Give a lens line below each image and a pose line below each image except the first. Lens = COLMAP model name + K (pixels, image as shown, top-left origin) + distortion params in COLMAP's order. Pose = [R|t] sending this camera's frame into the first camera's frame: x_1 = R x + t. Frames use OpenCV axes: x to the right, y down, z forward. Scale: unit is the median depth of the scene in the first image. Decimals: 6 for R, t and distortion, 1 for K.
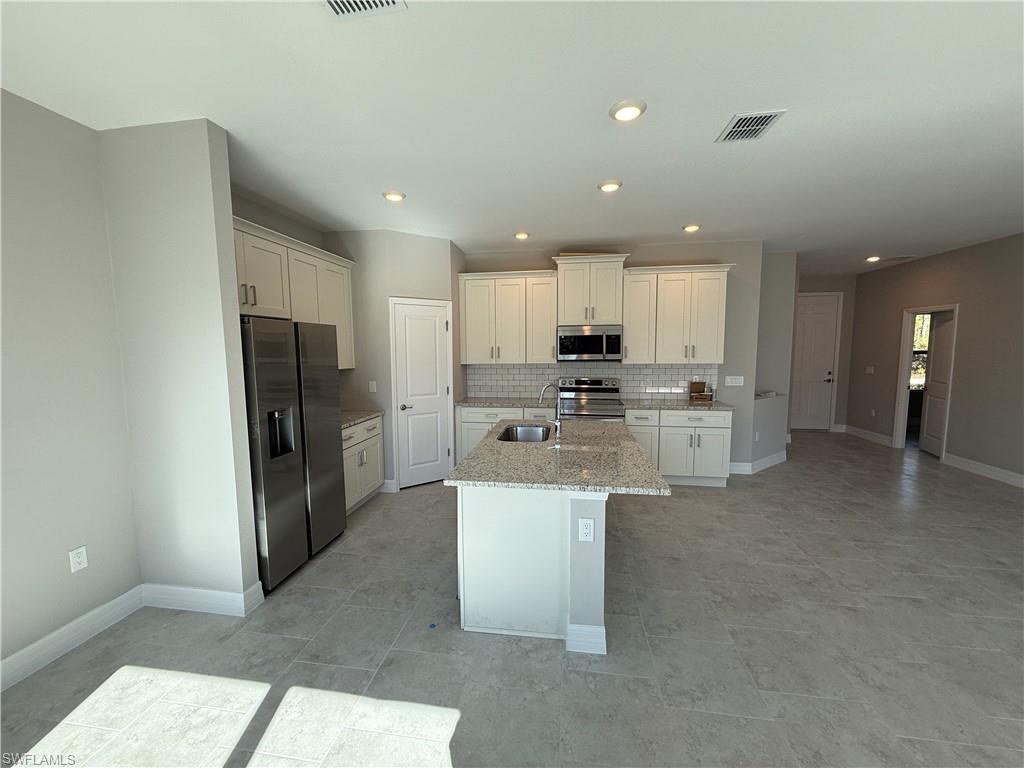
lens RADIAL K [[408.0, 0, 510.7], [0, 408.0, 386.4], [0, 0, 1]] dist [-0.000933, 0.000694]
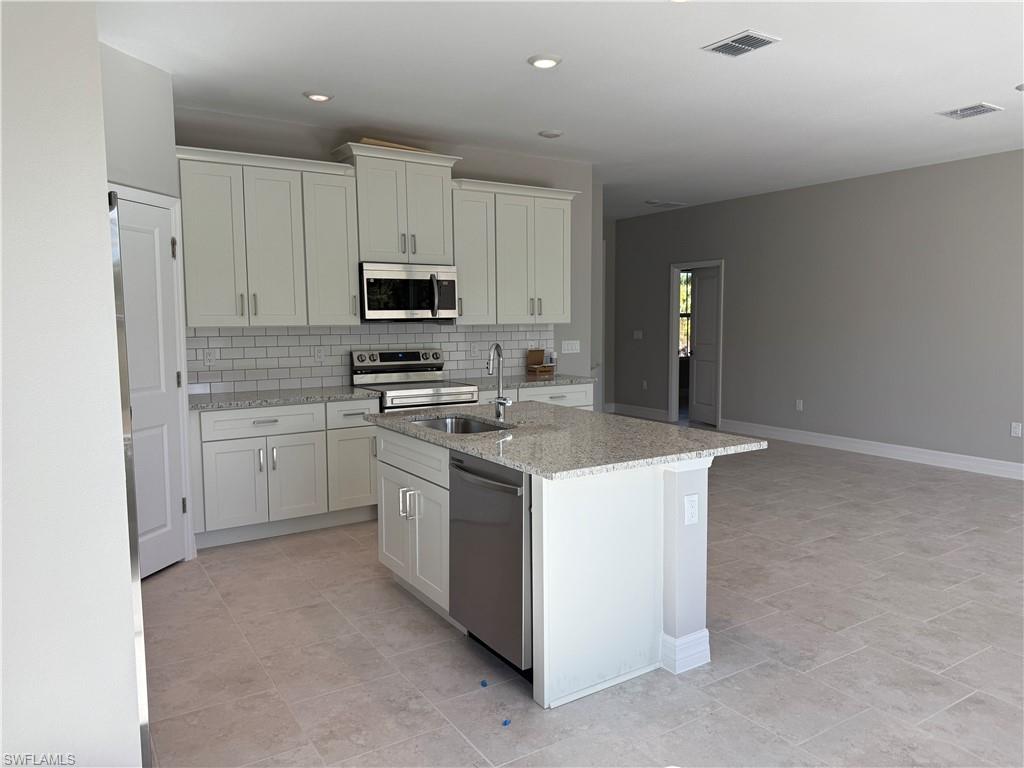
lens RADIAL K [[722.0, 0, 521.2], [0, 722.0, 379.2], [0, 0, 1]] dist [0.058683, -0.077741]
pose [[0.745875, -0.056489, 0.663686, -0.583989], [0.065621, 0.997782, 0.011177, 0.036162], [-0.662845, 0.035215, 0.747928, 0.090918]]
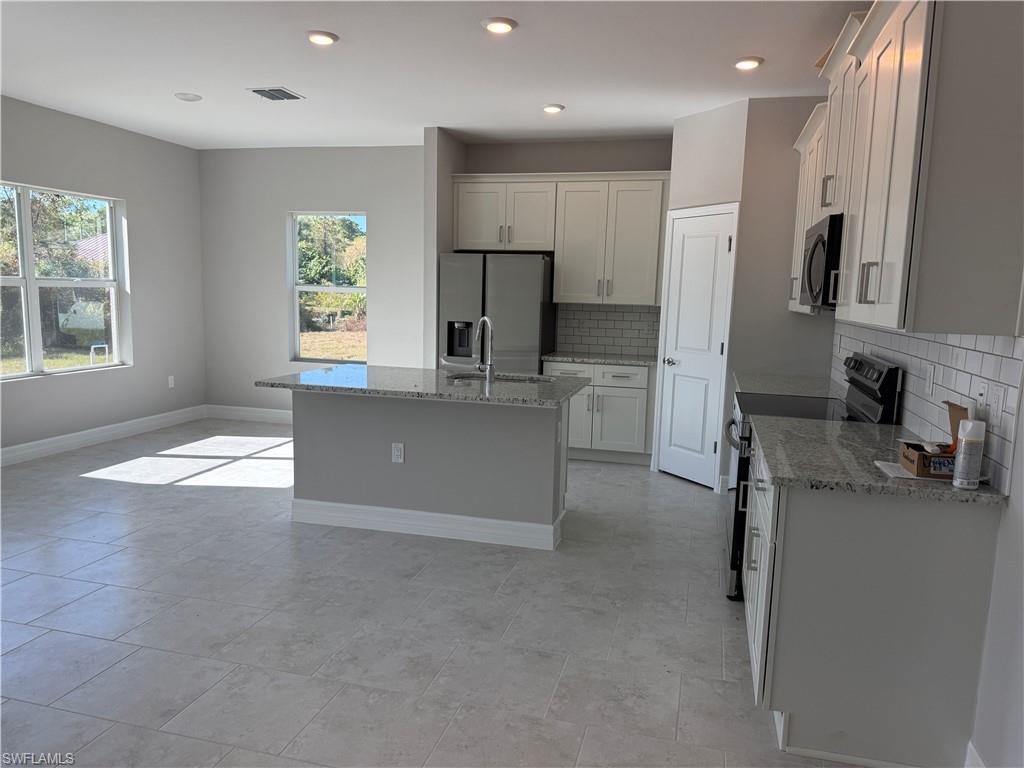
lens RADIAL K [[722.0, 0, 516.4], [0, 722.0, 392.5], [0, 0, 1]] dist [0.058683, -0.077741]
pose [[-0.107423, 0.141270, -0.984126, 1.340839], [-0.123154, 0.980339, 0.154169, -0.078098], [0.986556, 0.137760, -0.087913, 1.081160]]
